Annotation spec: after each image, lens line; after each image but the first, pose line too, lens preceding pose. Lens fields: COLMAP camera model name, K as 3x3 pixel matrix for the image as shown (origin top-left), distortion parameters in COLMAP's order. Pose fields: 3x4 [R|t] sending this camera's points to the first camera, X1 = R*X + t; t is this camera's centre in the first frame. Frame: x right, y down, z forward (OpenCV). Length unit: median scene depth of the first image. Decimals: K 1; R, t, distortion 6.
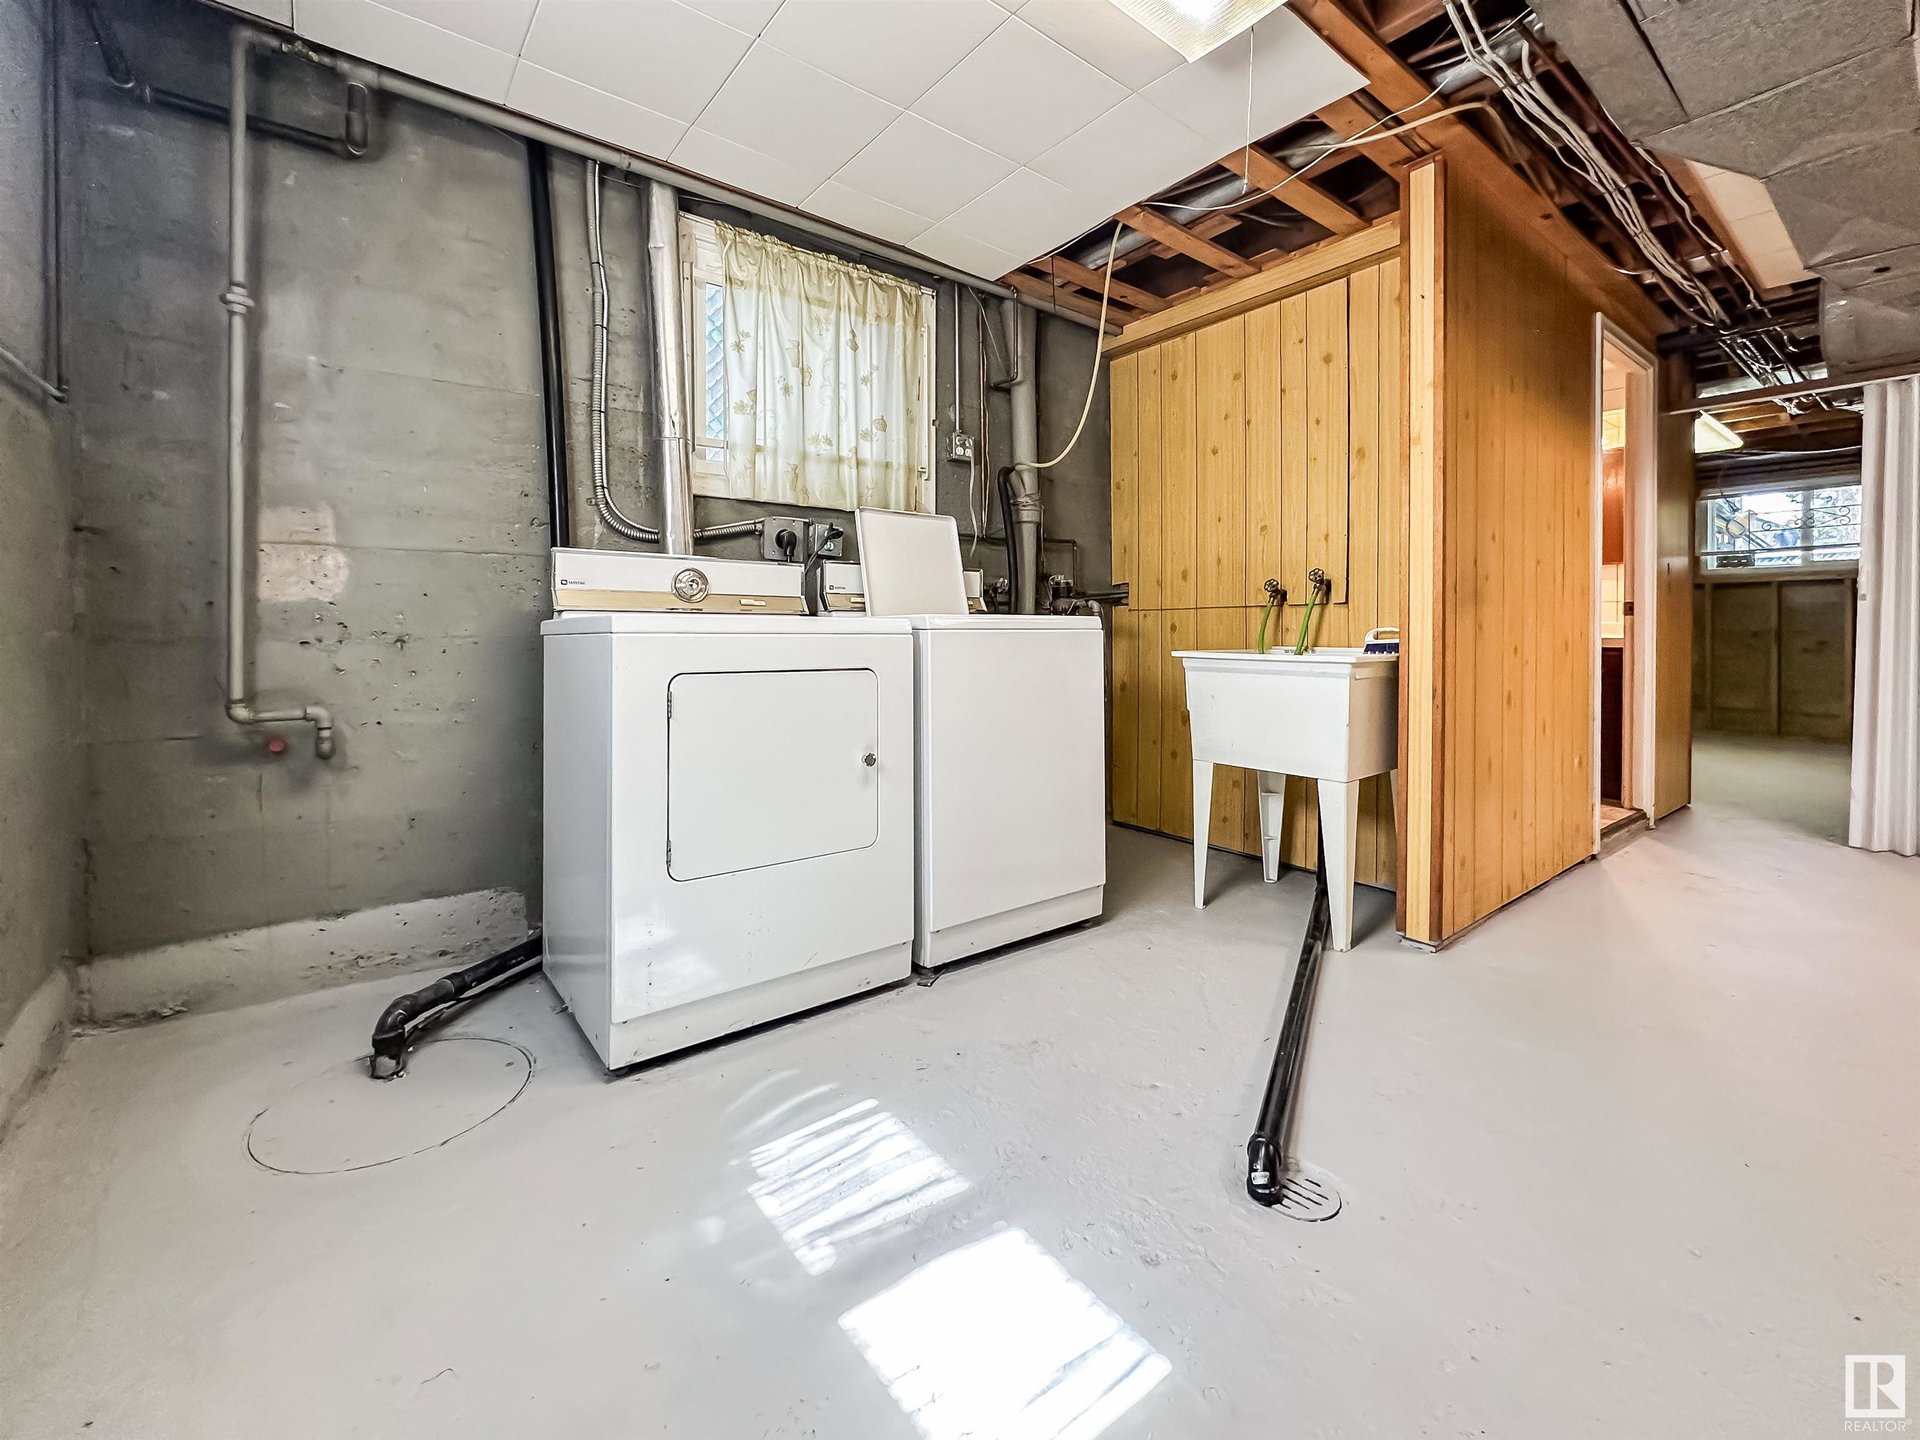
lens RADIAL K [[783.5, 0, 928.8], [0, 783.5, 645.1], [0, 0, 1]] dist [-0.009005, 0.000124]
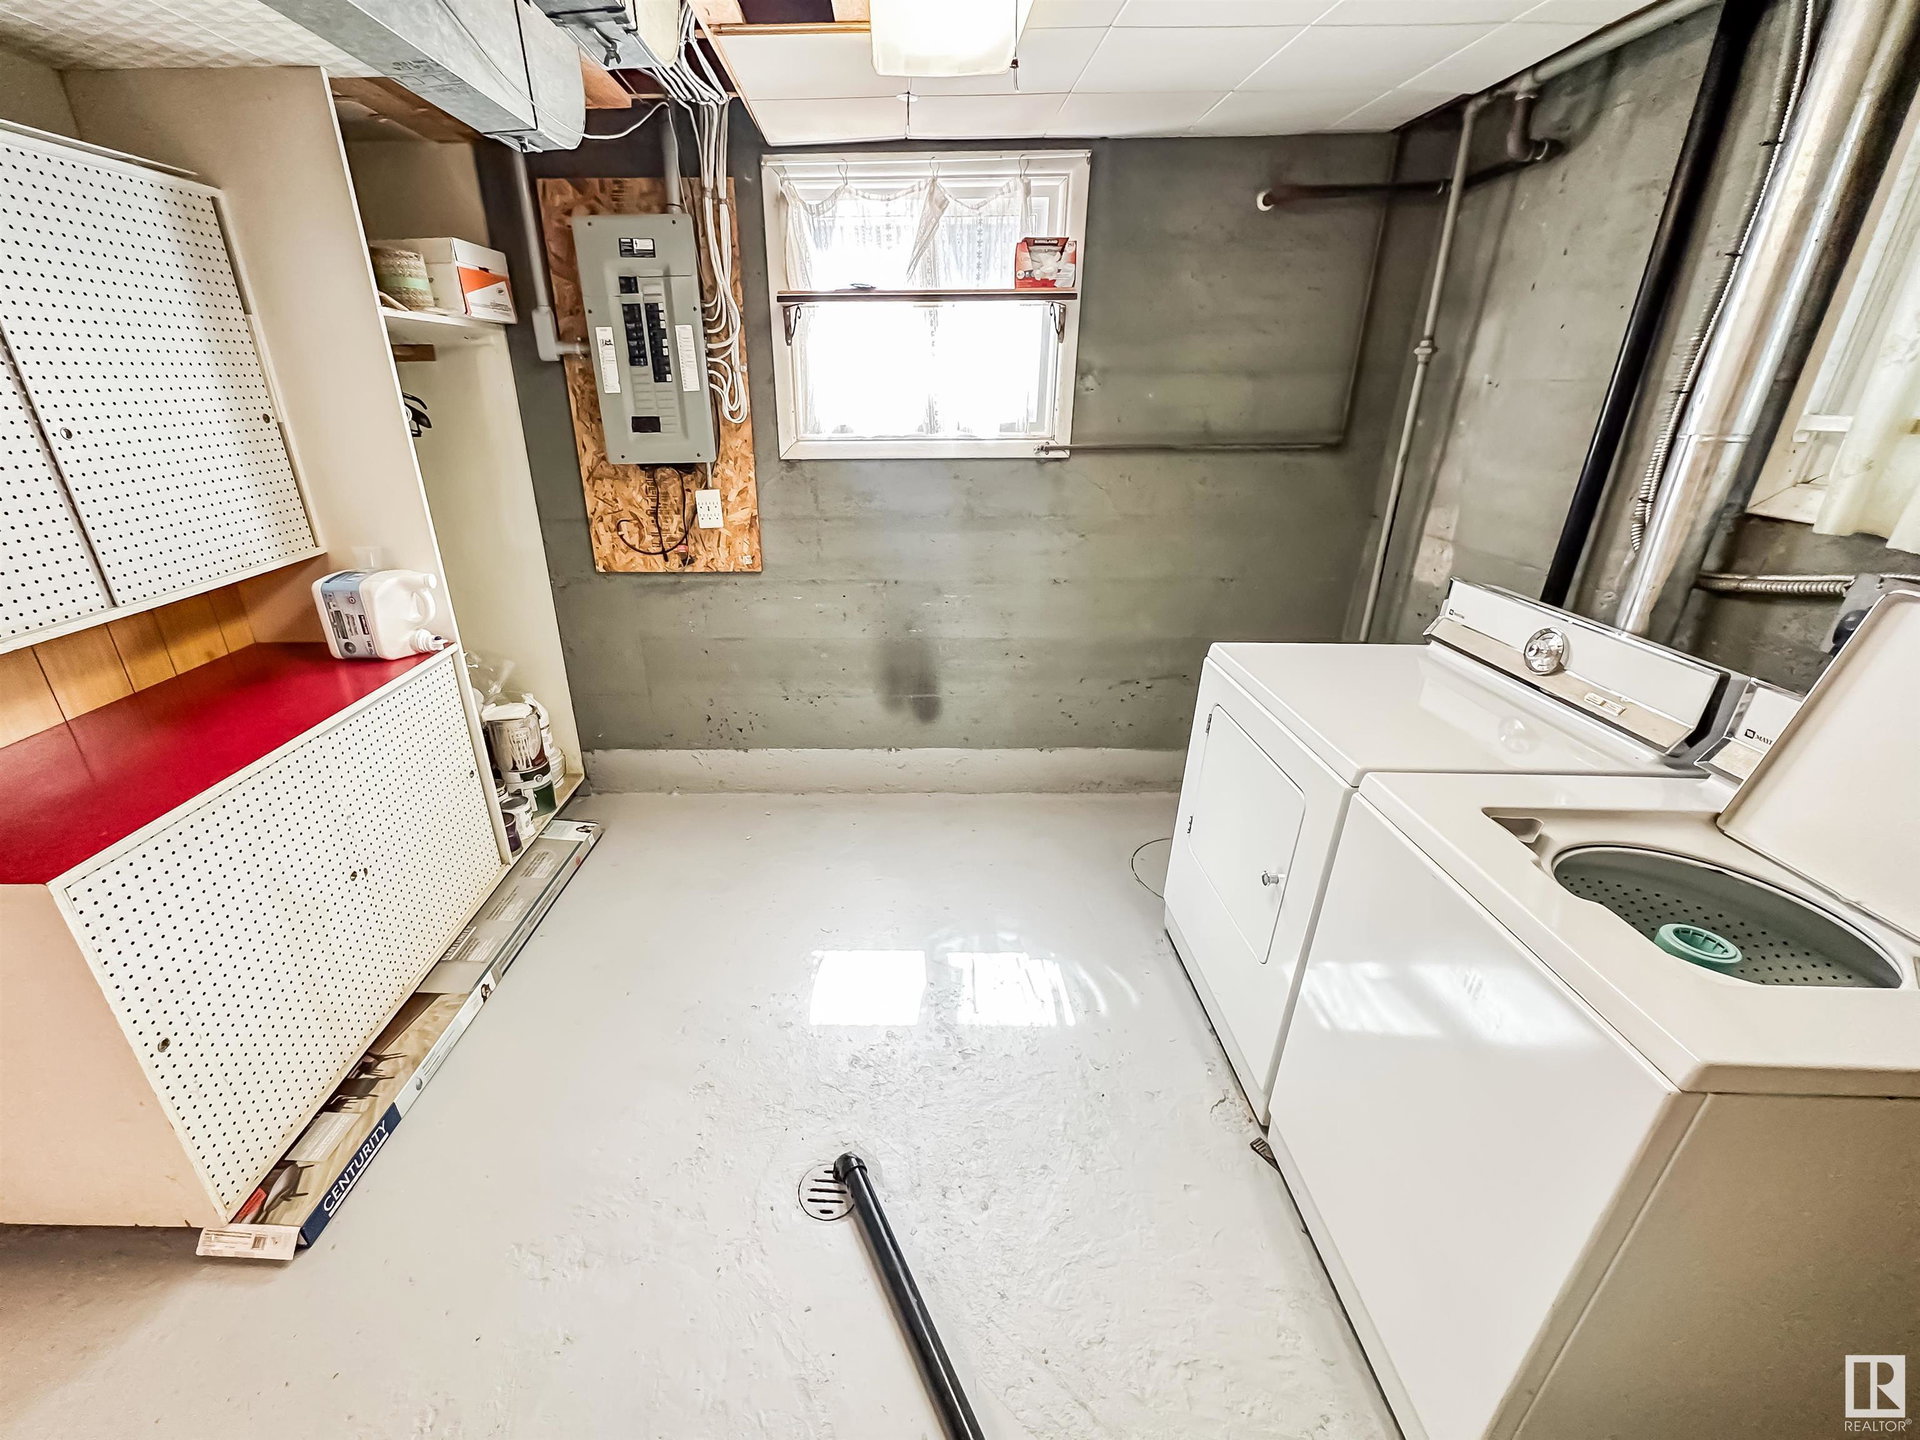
lens RADIAL K [[783.5, 0, 956.0], [0, 783.5, 720.7], [0, 0, 1]] dist [-0.009005, 0.000124]
pose [[-0.541268, 0.326433, -0.774900, 0.726298], [-0.022427, 0.915635, 0.401384, -0.359556], [0.840551, 0.234634, -0.488283, 1.058770]]
